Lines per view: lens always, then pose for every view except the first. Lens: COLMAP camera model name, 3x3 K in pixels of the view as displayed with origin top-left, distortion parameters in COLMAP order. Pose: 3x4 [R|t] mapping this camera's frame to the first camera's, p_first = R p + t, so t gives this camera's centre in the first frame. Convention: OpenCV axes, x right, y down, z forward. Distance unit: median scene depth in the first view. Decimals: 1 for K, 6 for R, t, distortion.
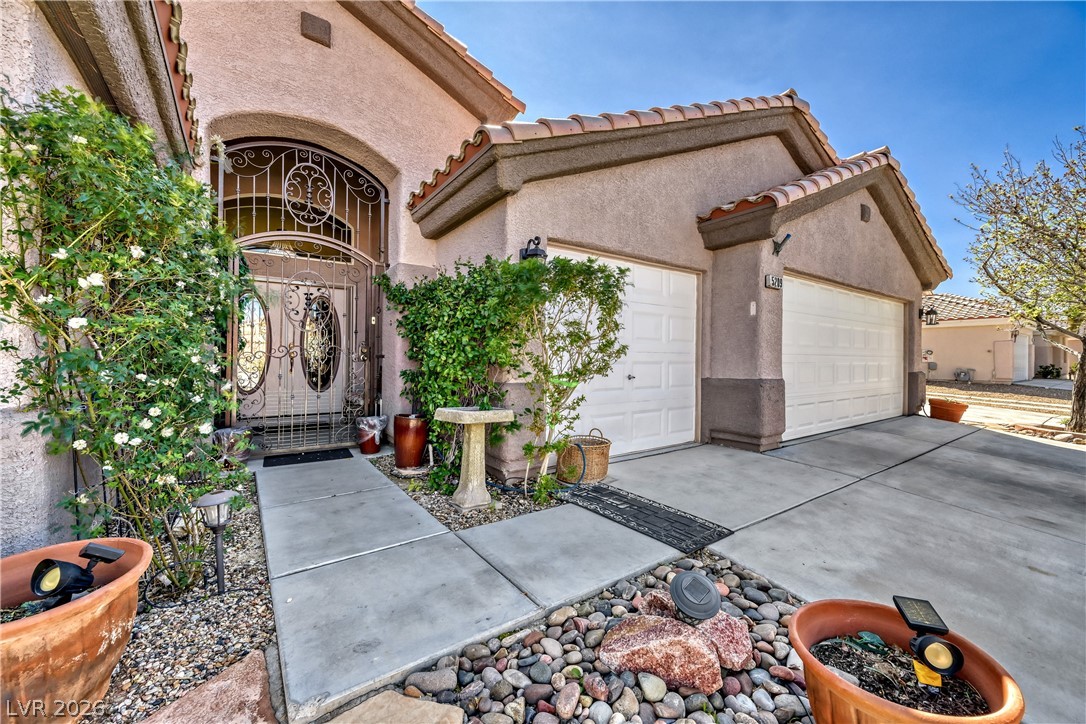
lens RADIAL K [[421.6, 0, 546.1], [0, 421.6, 361.5], [0, 0, 1]] dist [0.008008, -0.000092]
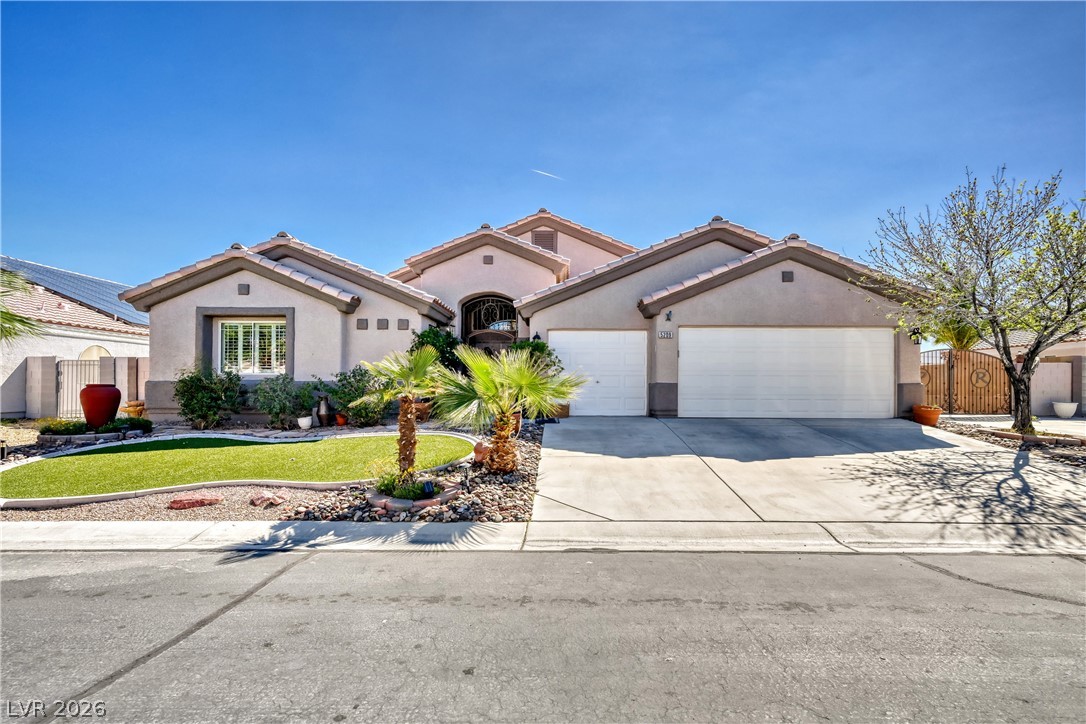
lens RADIAL K [[534.0, 0, 543.0], [0, 534.0, 362.0], [0, 0, 1]] dist [-0.000128, -0.000018]
pose [[0.790571, -0.028712, -0.611697, 1.495275], [0.011901, 0.999432, -0.031531, 0.014783], [0.612254, 0.017647, 0.790464, -1.249847]]
